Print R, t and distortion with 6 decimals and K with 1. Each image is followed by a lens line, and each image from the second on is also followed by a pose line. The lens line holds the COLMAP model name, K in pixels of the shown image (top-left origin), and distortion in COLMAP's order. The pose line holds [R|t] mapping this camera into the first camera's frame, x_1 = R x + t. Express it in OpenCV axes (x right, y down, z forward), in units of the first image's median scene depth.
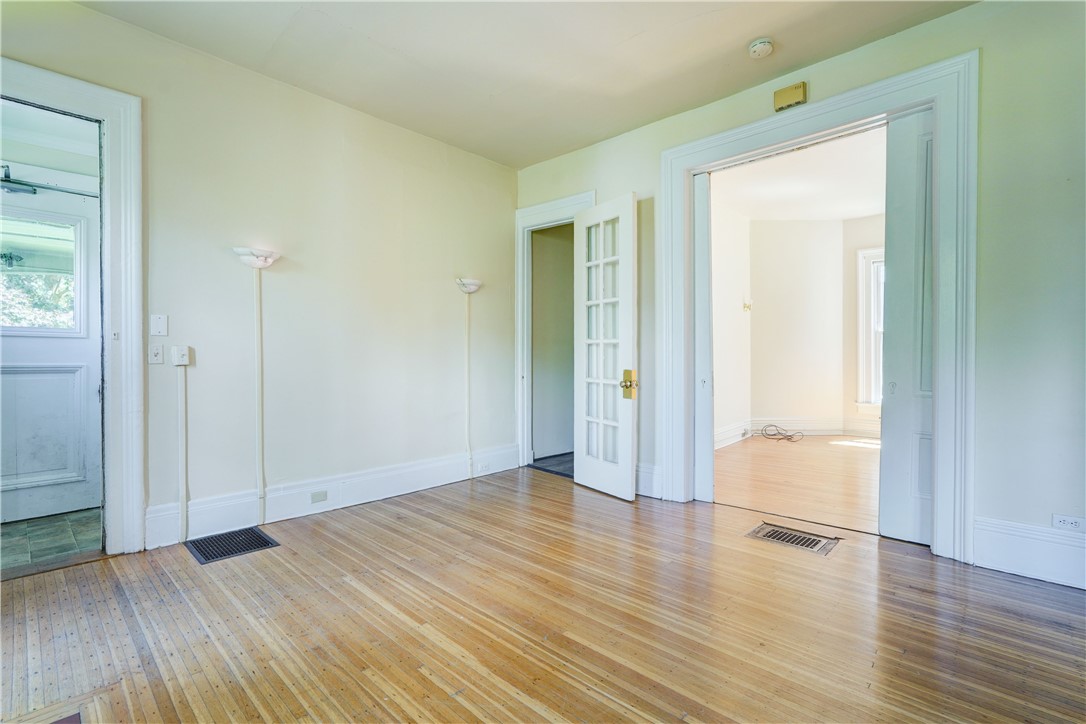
lens RADIAL K [[511.4, 0, 543.0], [0, 511.4, 362.0], [0, 0, 1]] dist [-0.002435, -0.000706]
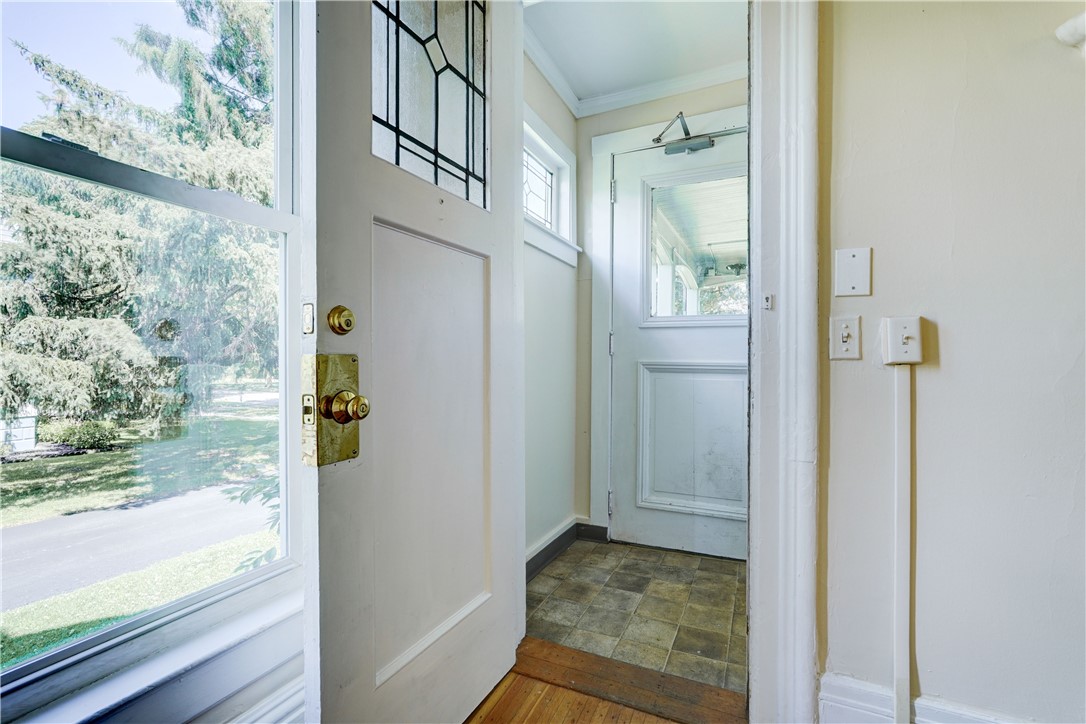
lens RADIAL K [[490.9, 0, 546.7], [0, 490.9, 362.7], [0, 0, 1]] dist [-0.000190, 0.000436]
pose [[0.334369, 0.006445, -0.942420, -0.431495], [-0.009128, 0.999952, 0.003600, 0.006923], [0.942398, 0.007398, 0.334412, 0.598080]]
